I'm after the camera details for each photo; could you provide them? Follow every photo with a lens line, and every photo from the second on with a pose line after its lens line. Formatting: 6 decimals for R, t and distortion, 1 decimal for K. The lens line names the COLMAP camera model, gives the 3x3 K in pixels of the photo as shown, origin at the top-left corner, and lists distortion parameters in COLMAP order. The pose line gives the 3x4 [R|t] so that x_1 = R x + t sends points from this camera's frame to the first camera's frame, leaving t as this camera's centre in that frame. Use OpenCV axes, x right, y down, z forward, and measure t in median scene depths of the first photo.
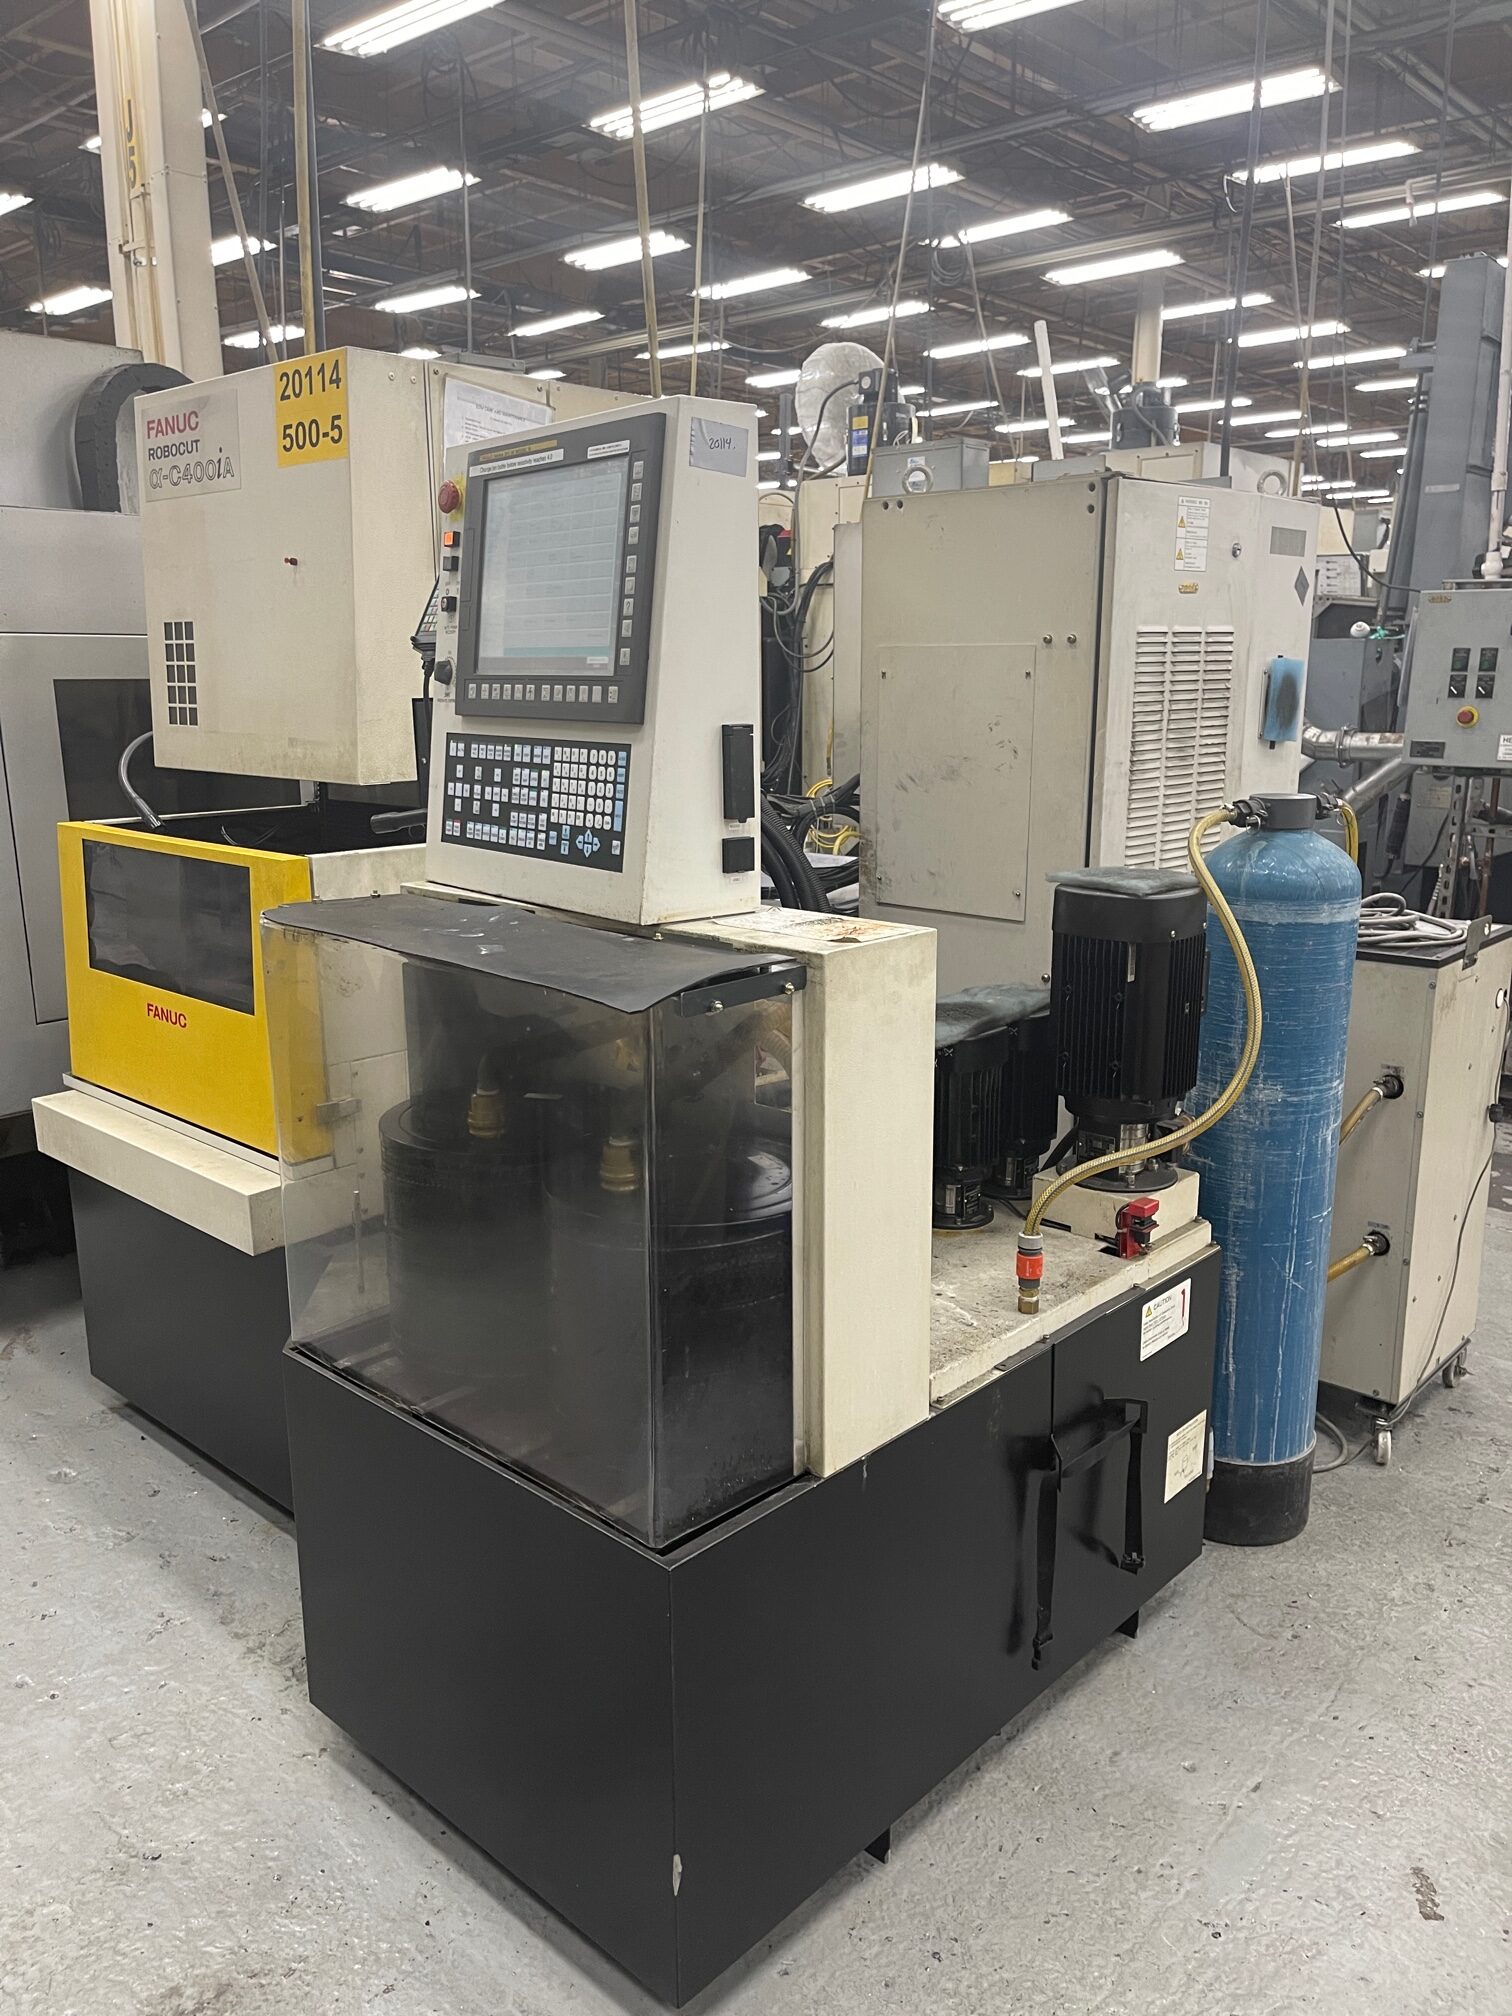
lens RADIAL K [[1523.2, 0, 756.0], [0, 1523.2, 1008.0], [0, 0, 1]] dist [0.048942, -0.031352]
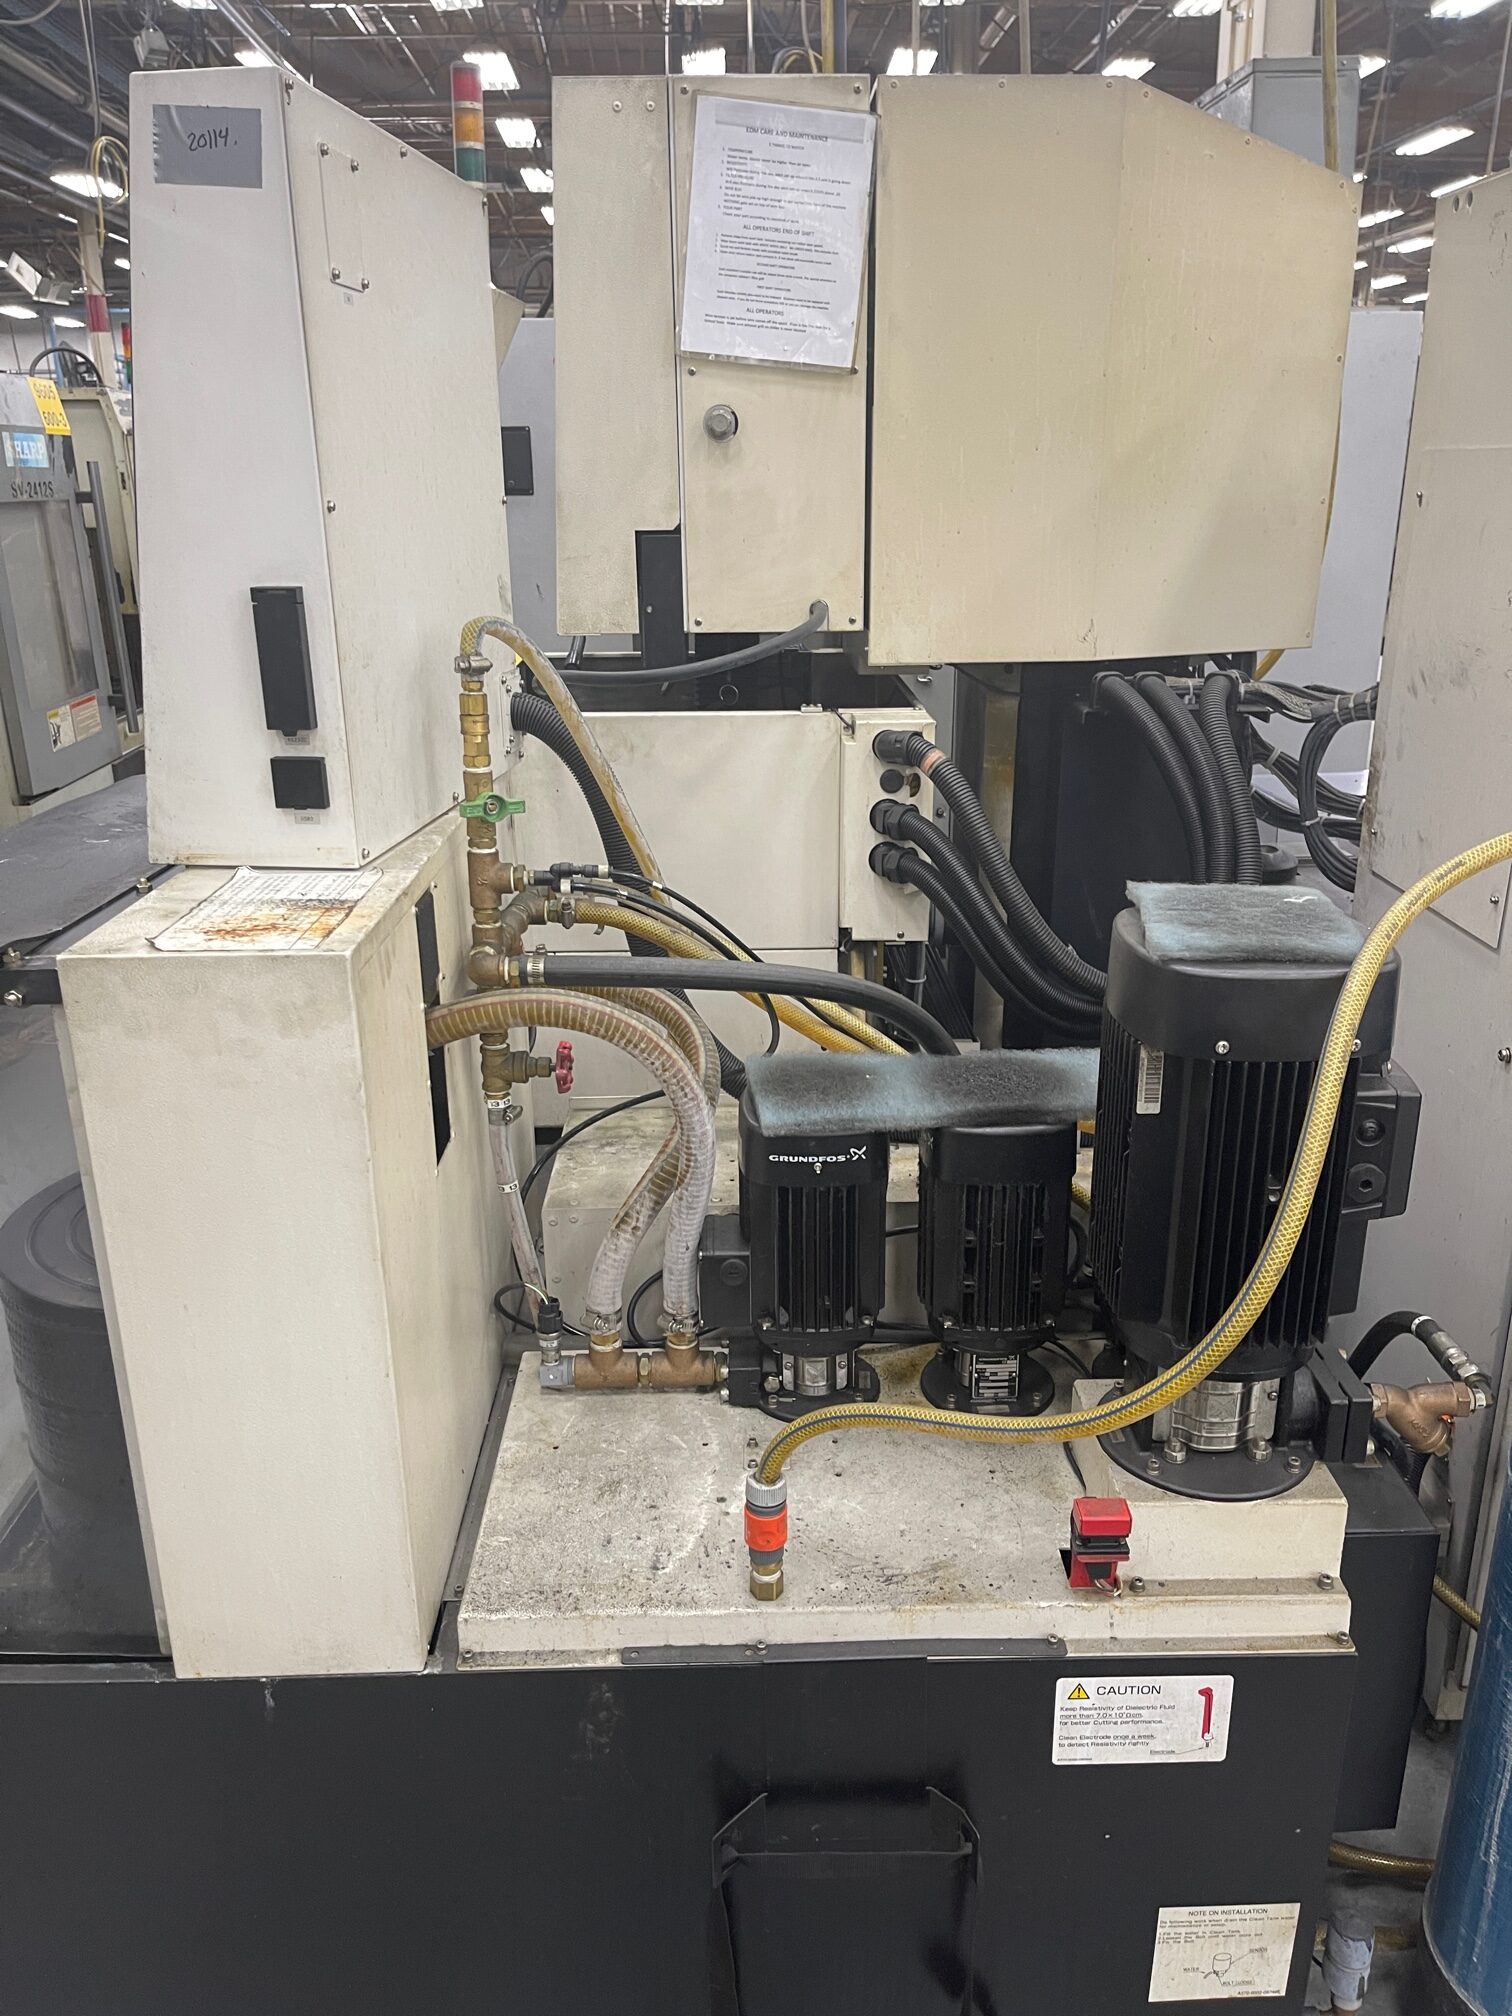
lens RADIAL K [[1523.2, 0, 756.0], [0, 1523.2, 1008.0], [0, 0, 1]] dist [0.048942, -0.031352]
pose [[0.700316, 0.231953, -0.675097, 0.492811], [-0.152731, 0.972523, 0.175708, -0.123756], [0.697302, -0.019943, 0.716500, 0.521093]]
